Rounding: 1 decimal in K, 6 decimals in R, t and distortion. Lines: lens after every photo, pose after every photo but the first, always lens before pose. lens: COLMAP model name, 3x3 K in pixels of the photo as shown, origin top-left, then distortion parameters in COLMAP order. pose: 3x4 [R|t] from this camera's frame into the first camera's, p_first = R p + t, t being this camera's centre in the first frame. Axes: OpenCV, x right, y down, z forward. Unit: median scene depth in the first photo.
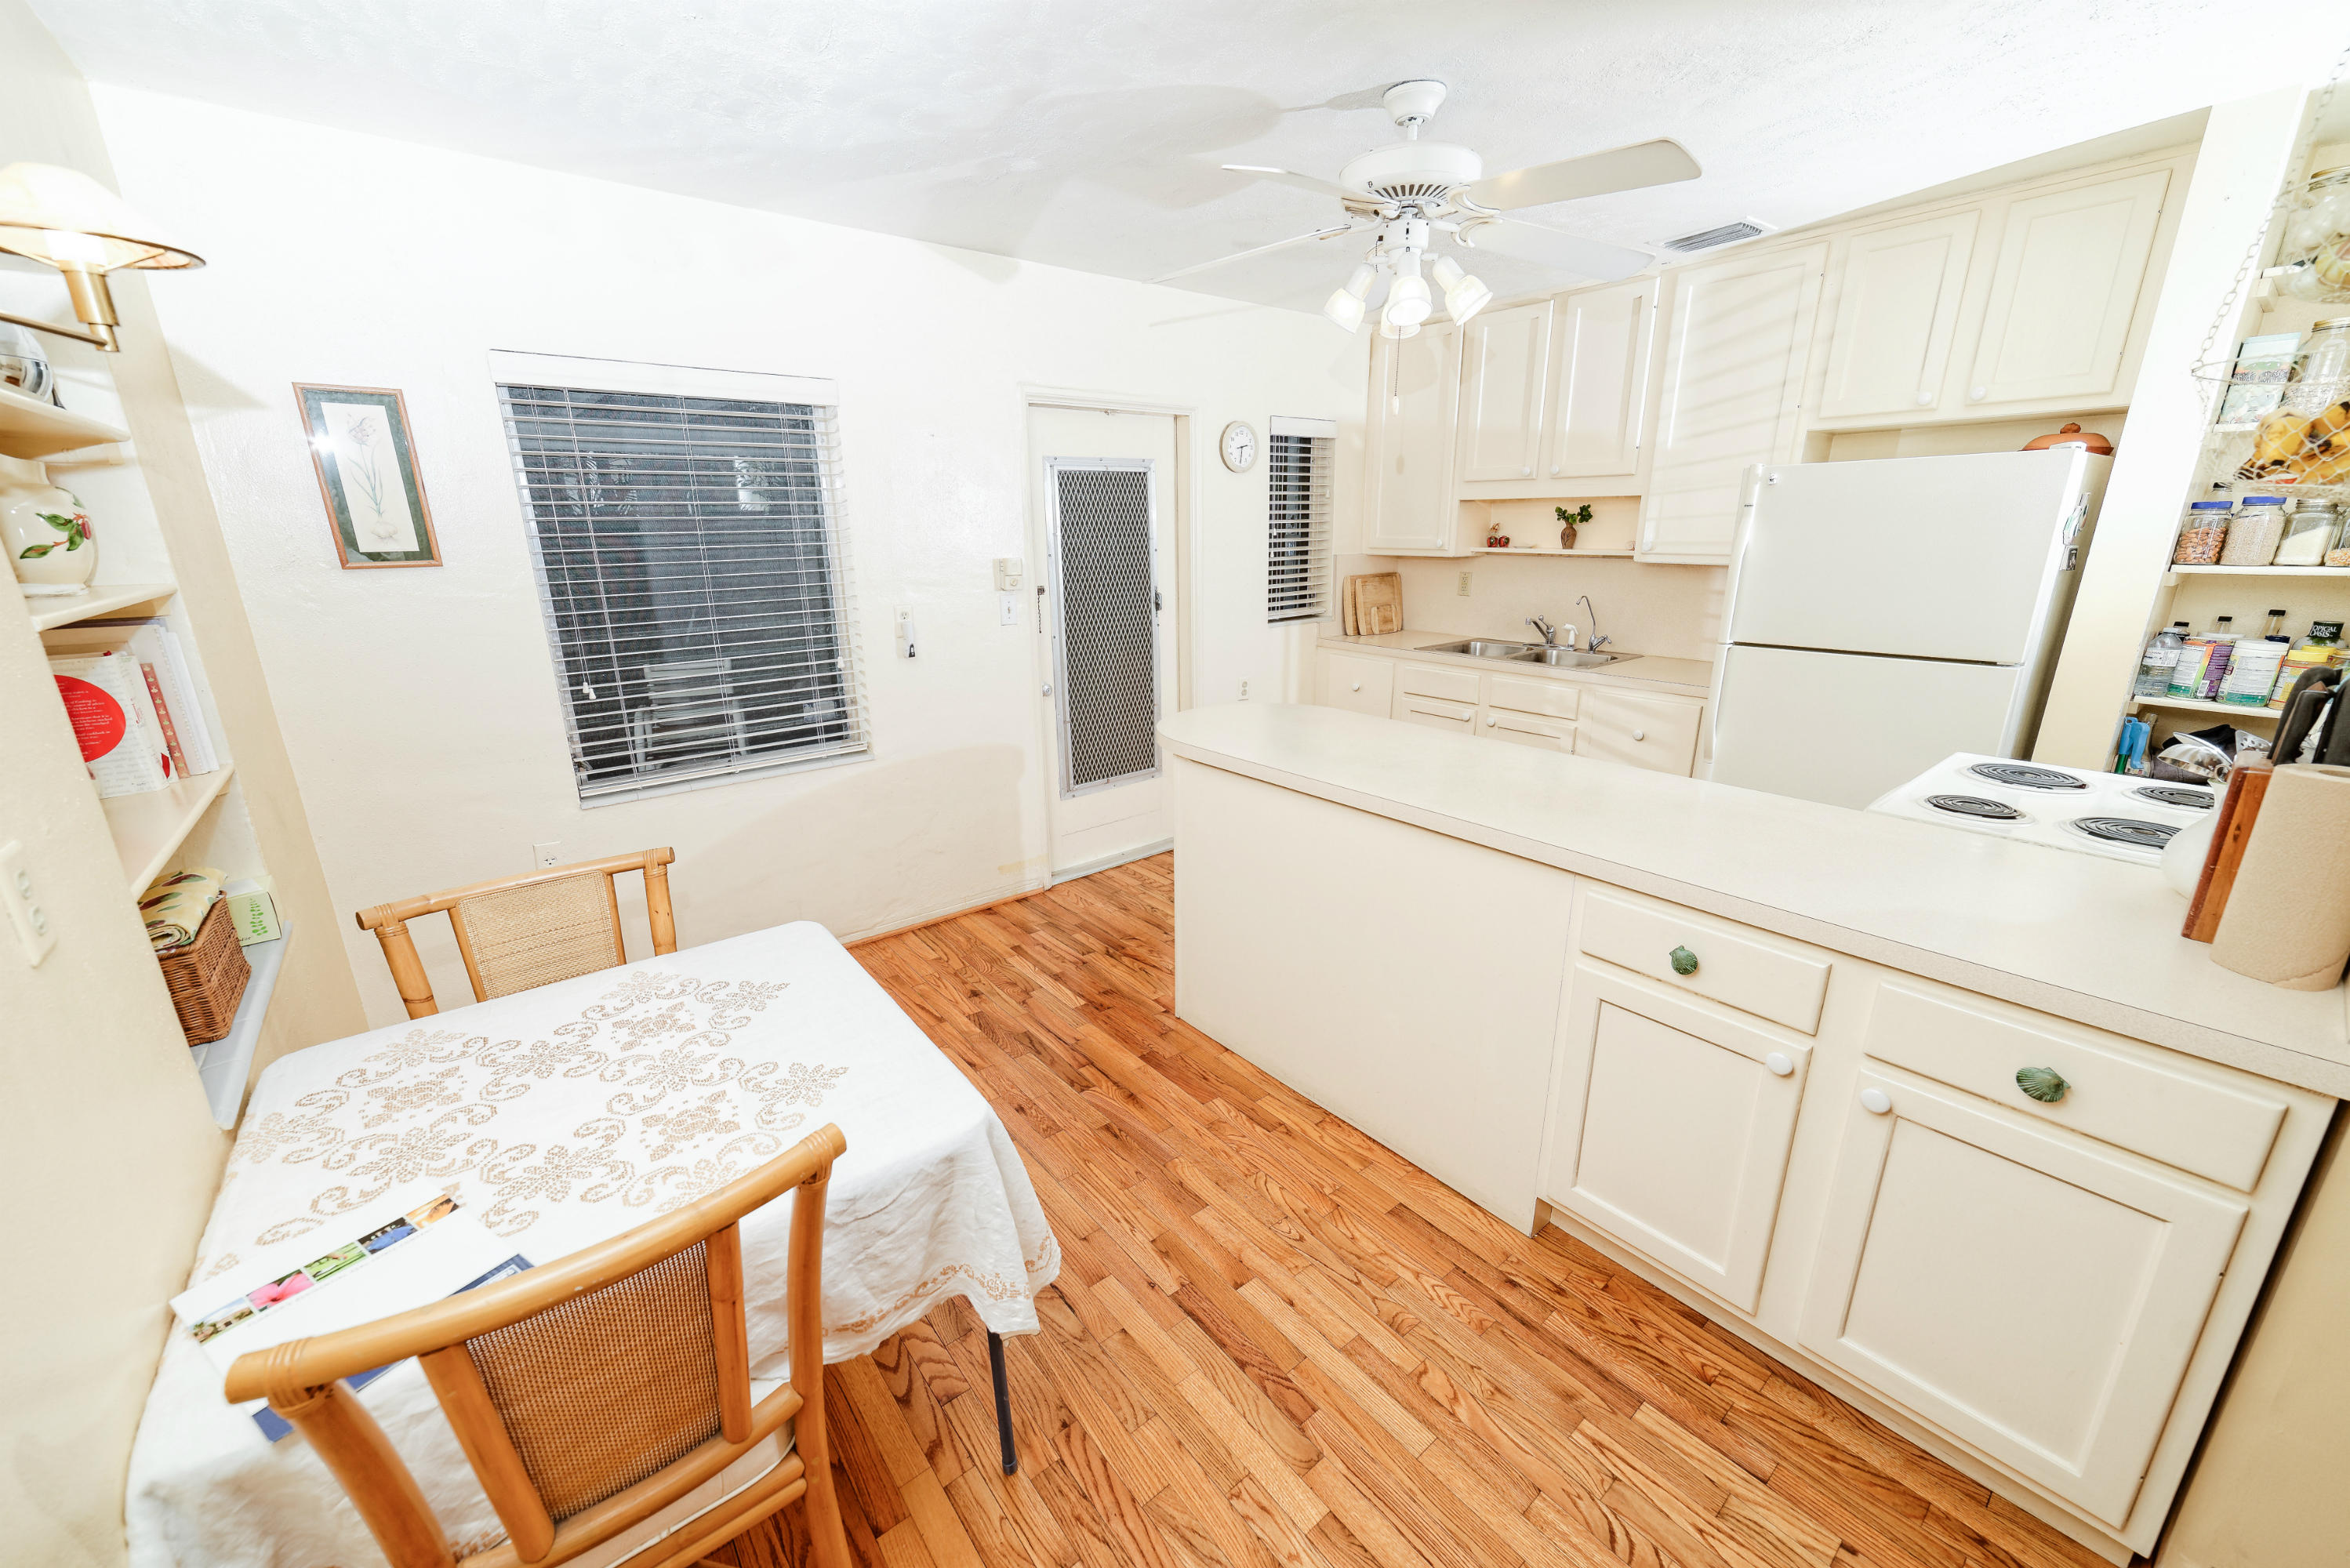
lens RADIAL K [[902.3, 0, 1171.9], [0, 902.3, 782.2], [0, 0, 1]] dist [0.002099, 0.000698]
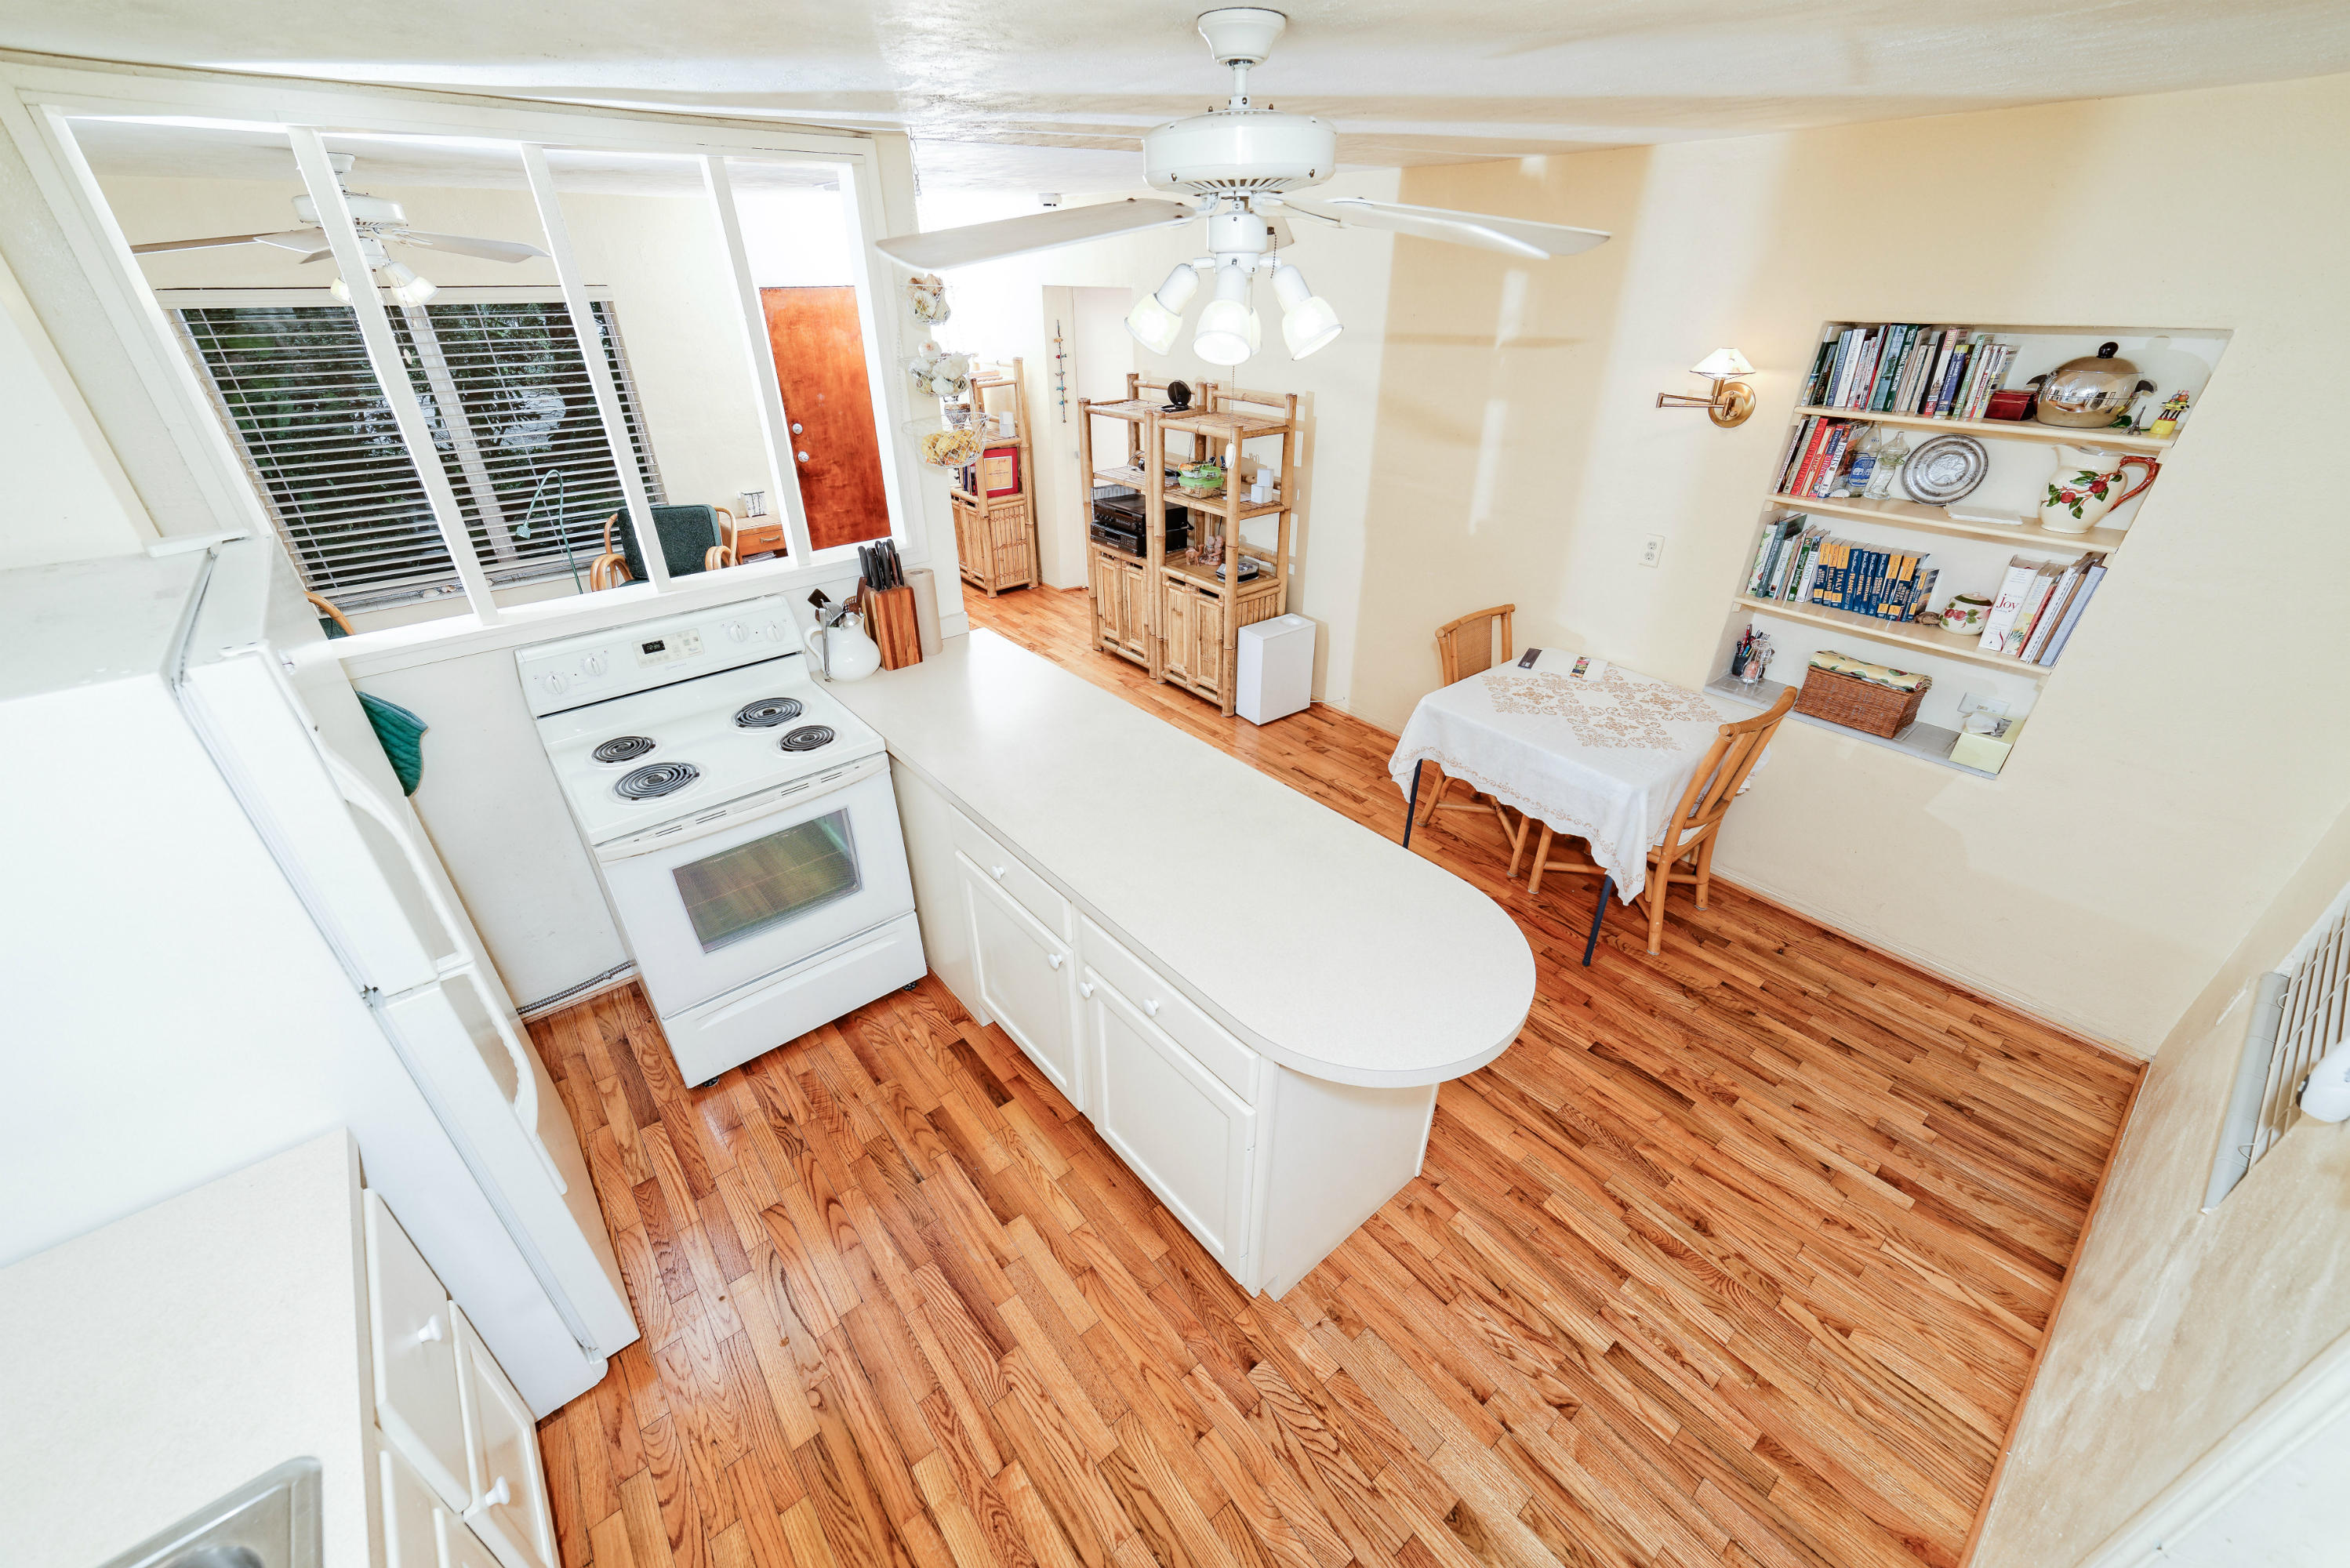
lens RADIAL K [[902.3, 0, 1172.4], [0, 902.3, 791.3], [0, 0, 1]] dist [0.002099, 0.000698]
pose [[-0.999767, 0.015586, -0.014954, 0.433268], [-0.000356, 0.680306, 0.732928, -1.073381], [0.021597, 0.732762, -0.680142, 2.382529]]
